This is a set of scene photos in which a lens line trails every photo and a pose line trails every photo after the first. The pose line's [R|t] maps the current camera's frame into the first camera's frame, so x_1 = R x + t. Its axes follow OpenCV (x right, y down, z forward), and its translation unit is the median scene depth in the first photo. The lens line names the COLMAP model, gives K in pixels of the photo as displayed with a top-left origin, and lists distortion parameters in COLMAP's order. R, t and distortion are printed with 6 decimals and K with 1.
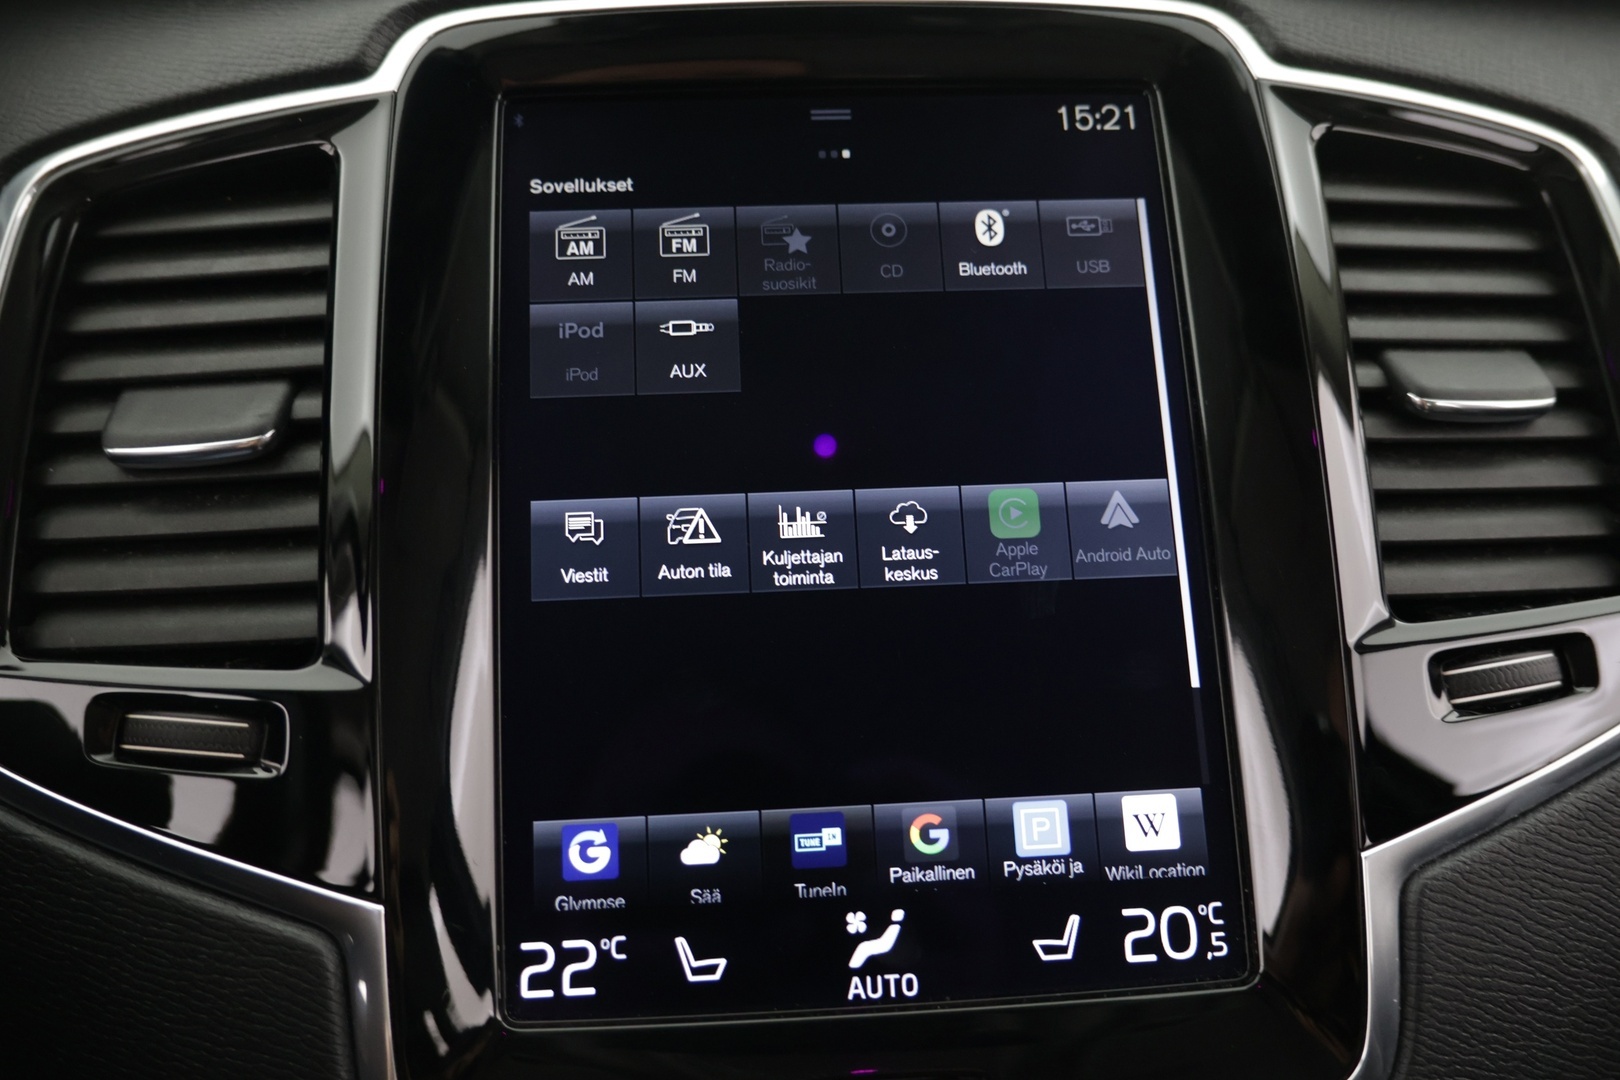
lens RADIAL K [[1360.3, 0, 810.0], [0, 1360.3, 540.0], [0, 0, 1]] dist [-0.006826, 0.004222]
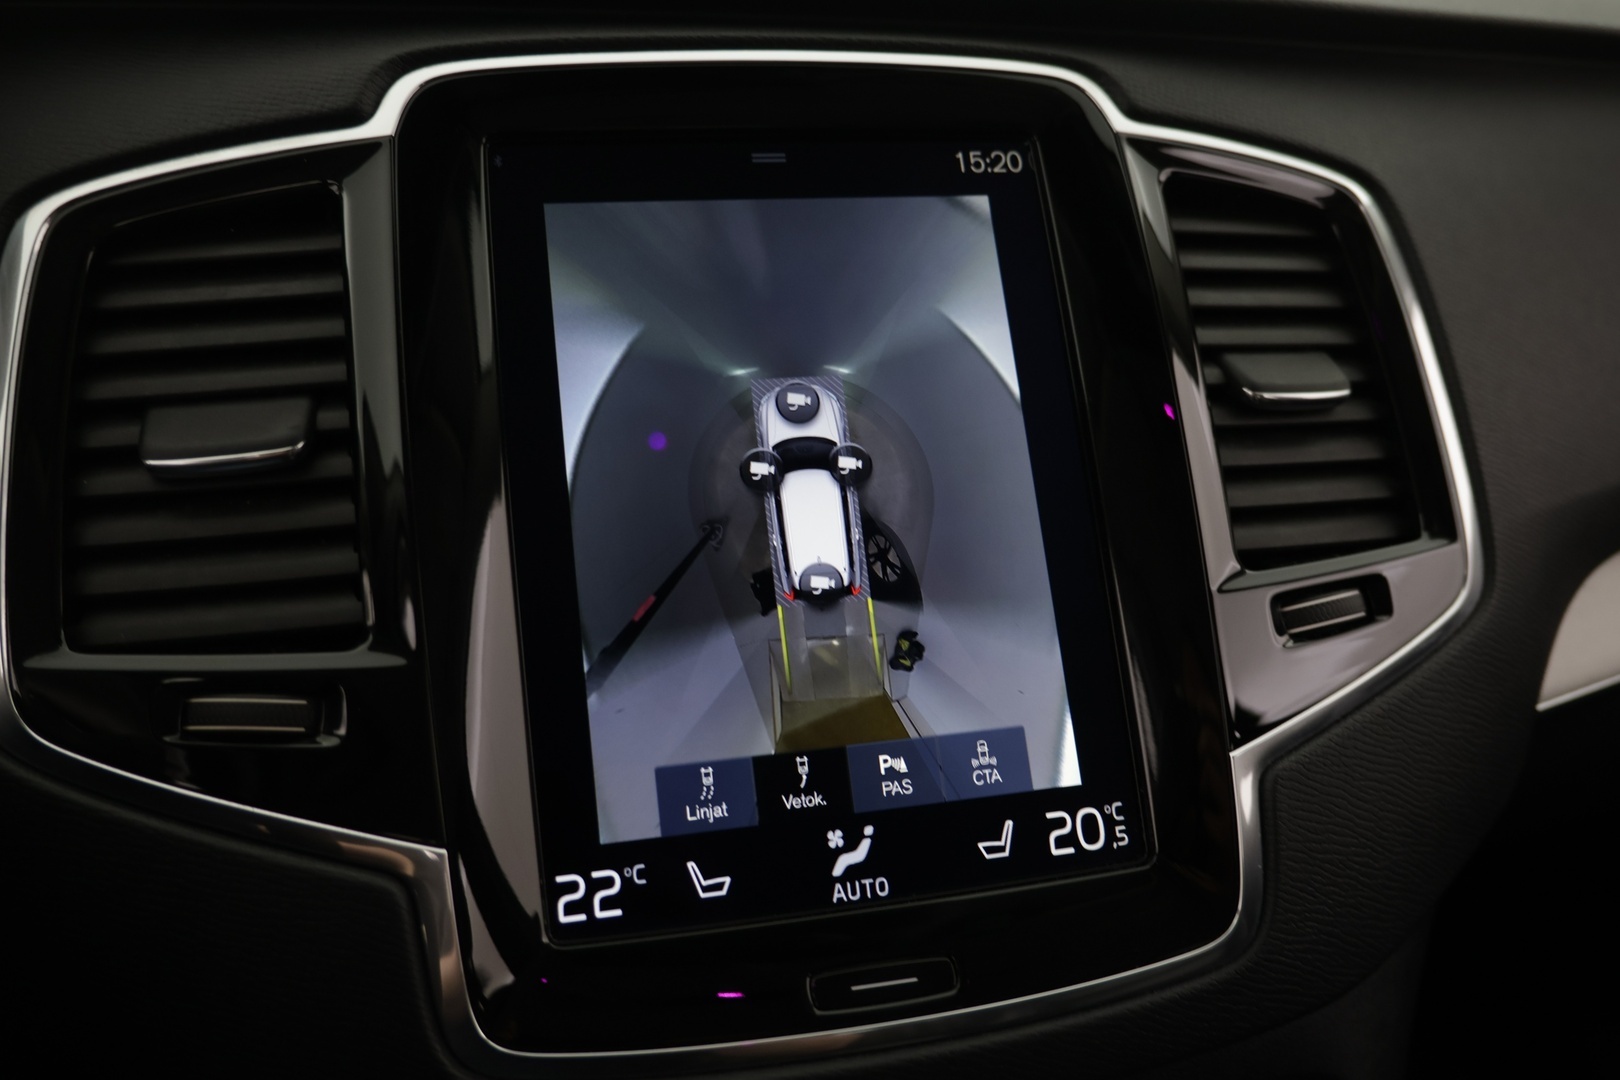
lens RADIAL K [[1360.3, 0, 810.0], [0, 1360.3, 540.0], [0, 0, 1]] dist [-0.006826, 0.004222]
pose [[0.985462, -0.036732, 0.165876, -0.173262], [0.035803, 0.999322, 0.008590, 0.006580], [-0.166079, -0.002526, 0.986109, -0.174376]]
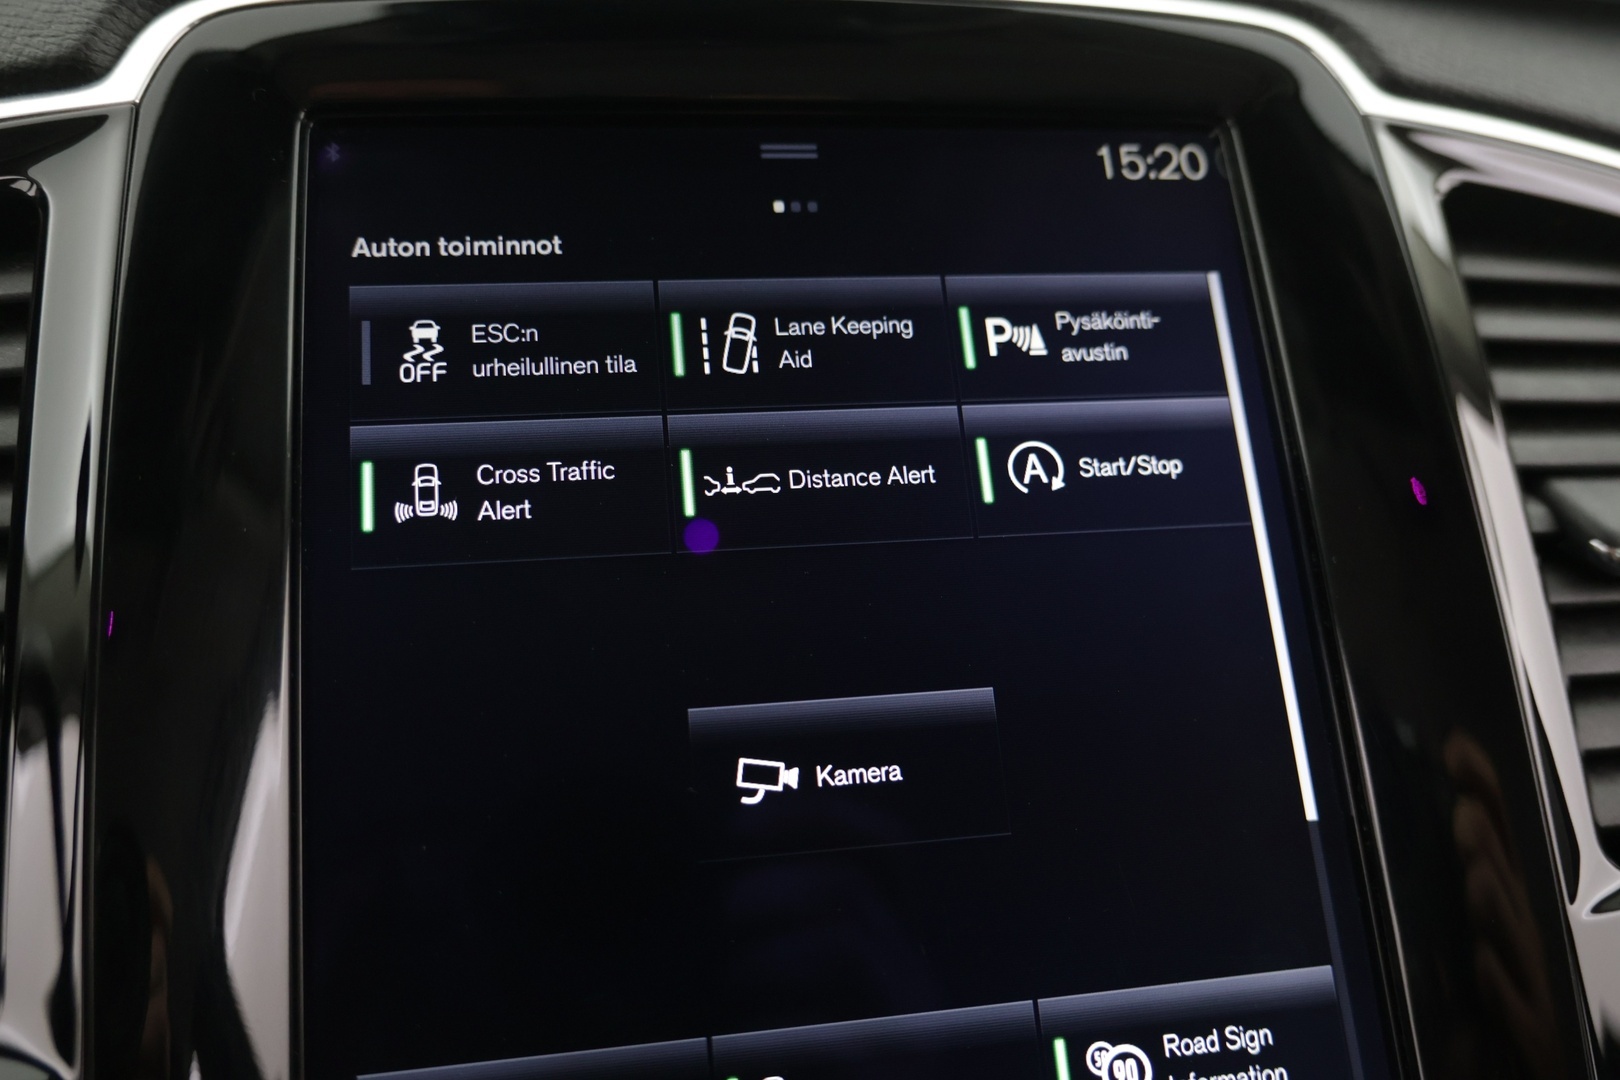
lens RADIAL K [[1433.7, 0, 829.3], [0, 1433.7, 528.0], [0, 0, 1]] dist [-0.002456, 0.001977]
pose [[0.992652, -0.013297, 0.120269, -0.062536], [0.020313, 0.998150, -0.057301, -0.083111], [-0.119285, 0.059323, 0.991086, 0.302165]]
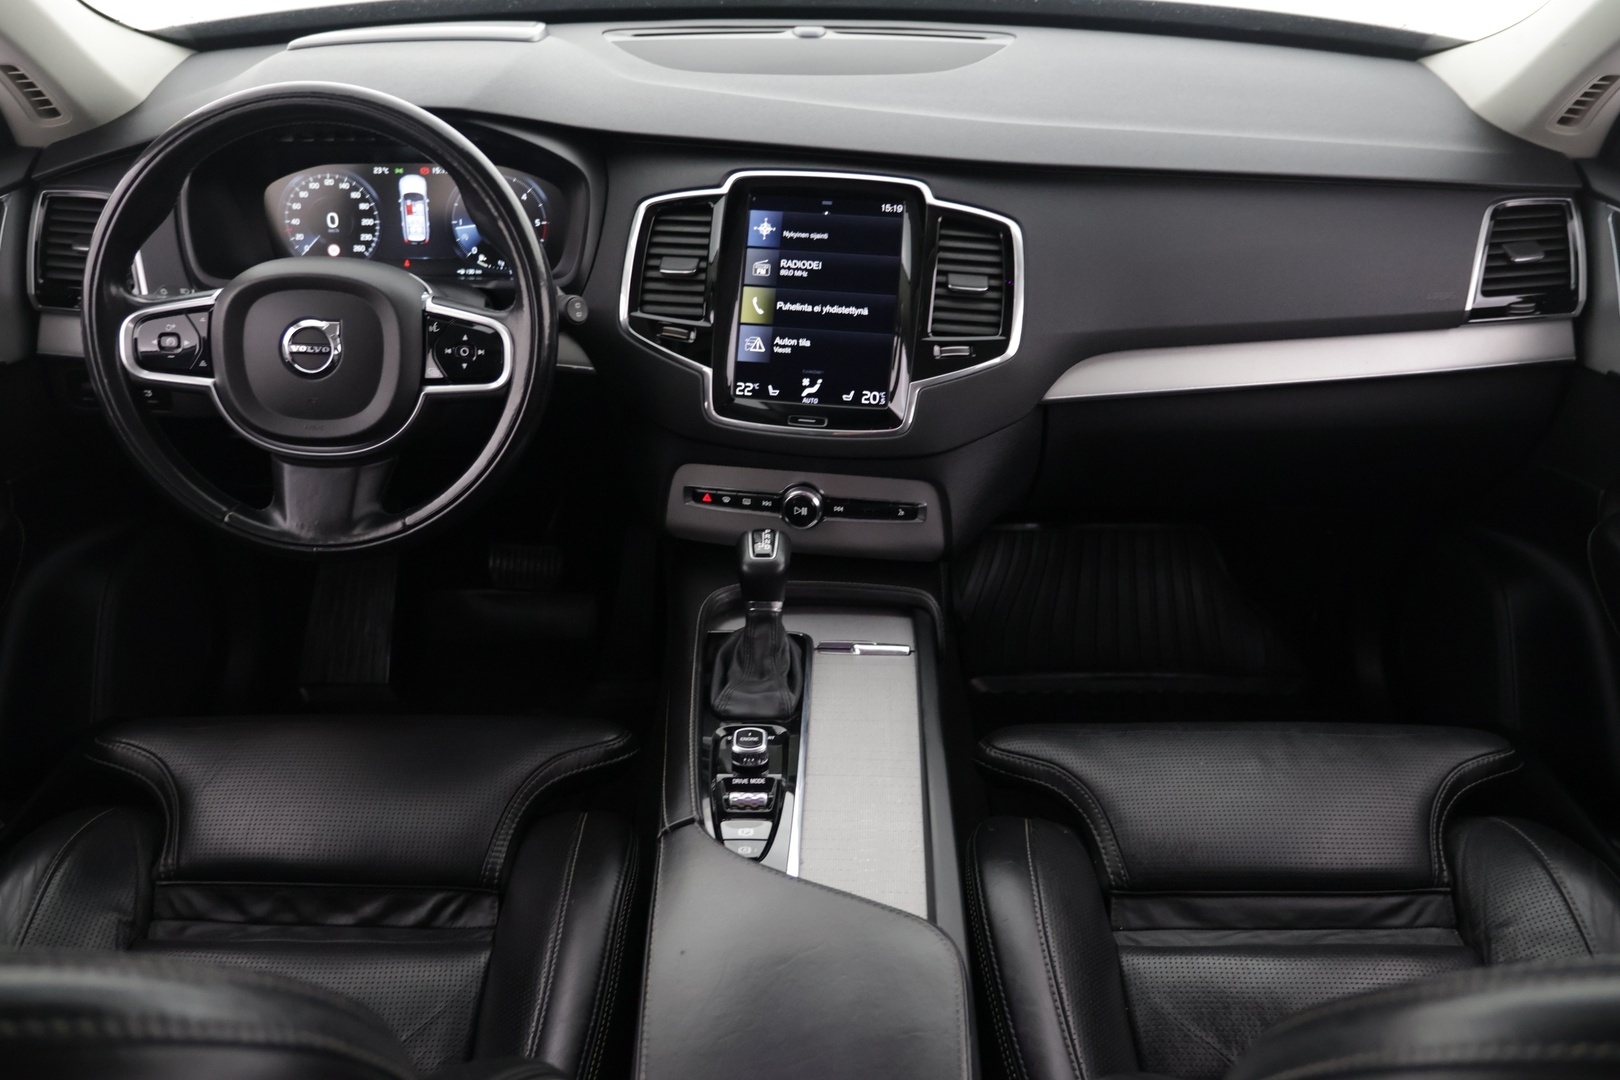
lens RADIAL K [[1330.4, 0, 784.4], [0, 1330.4, 521.6], [0, 0, 1]] dist [-0.035197, 0.054522]
pose [[0.978329, 0.127713, -0.162976, 0.756787], [-0.096549, 0.977687, 0.186567, -0.116022], [0.183166, -0.166789, 0.968830, -3.506873]]
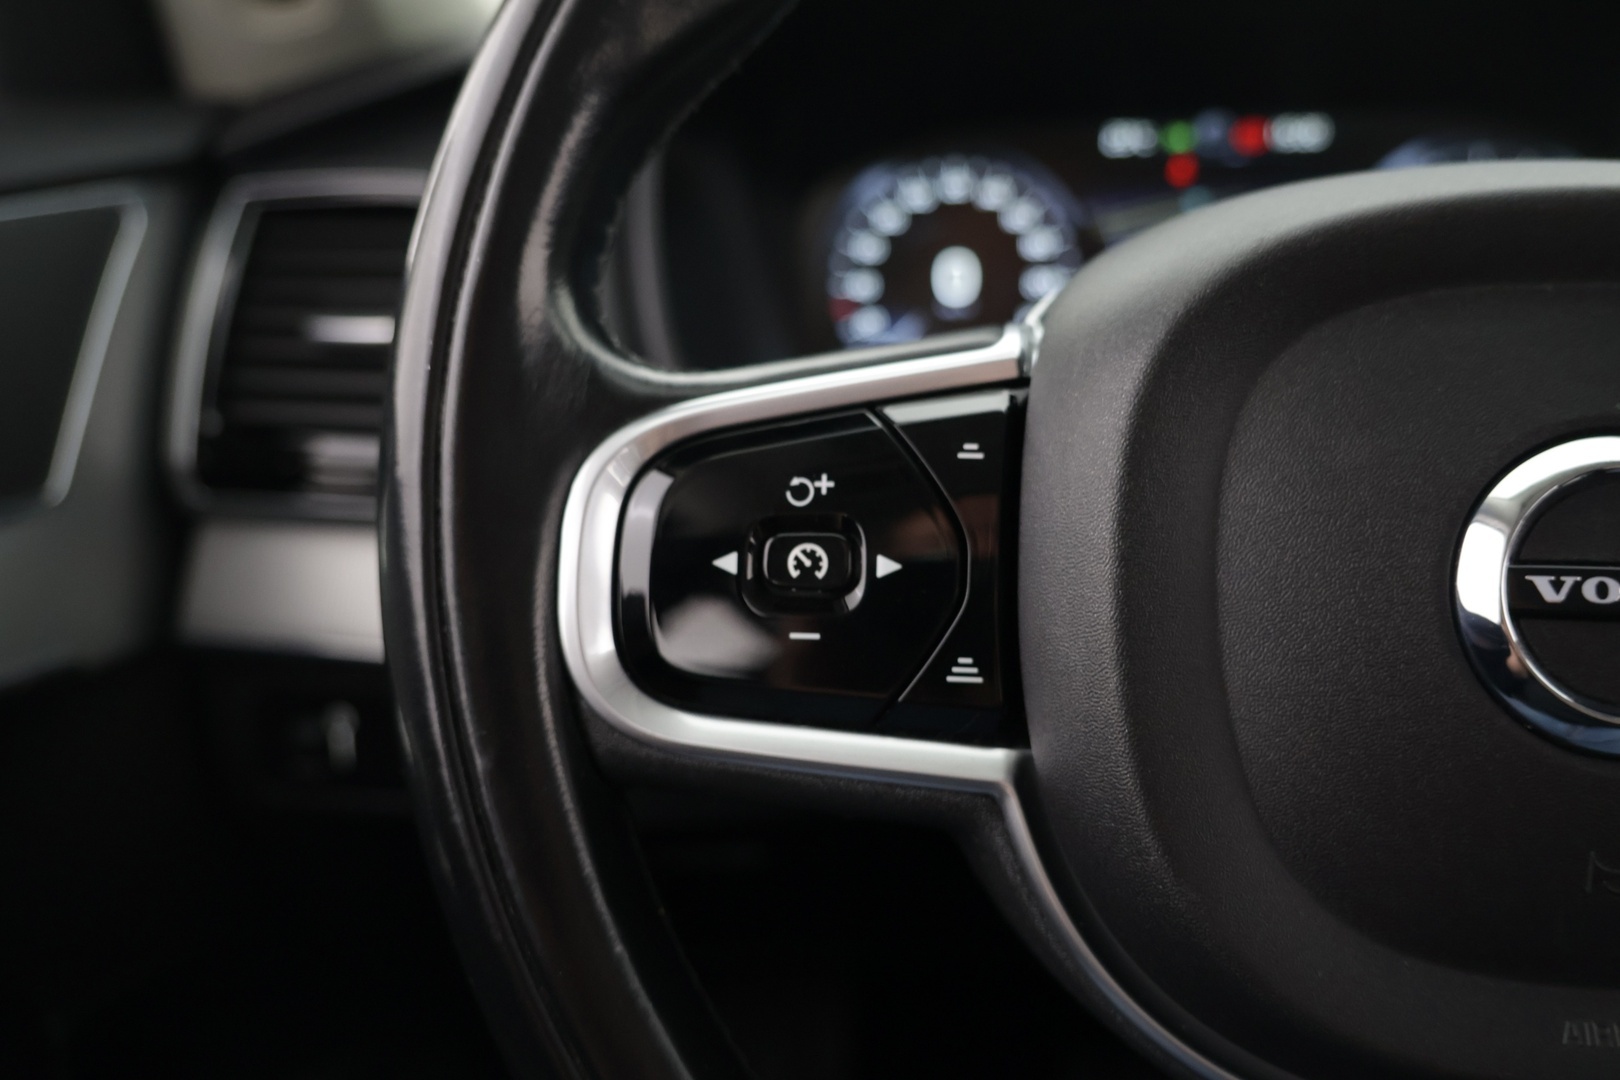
lens RADIAL K [[1458.3, 0, 837.3], [0, 1458.3, 539.9], [0, 0, 1]] dist [-0.000655, 0.191525]
pose [[0.954618, 0.080232, -0.286824, -1.452062], [-0.089157, 0.995852, -0.018169, 0.268893], [0.284176, 0.042917, 0.957811, -0.785073]]
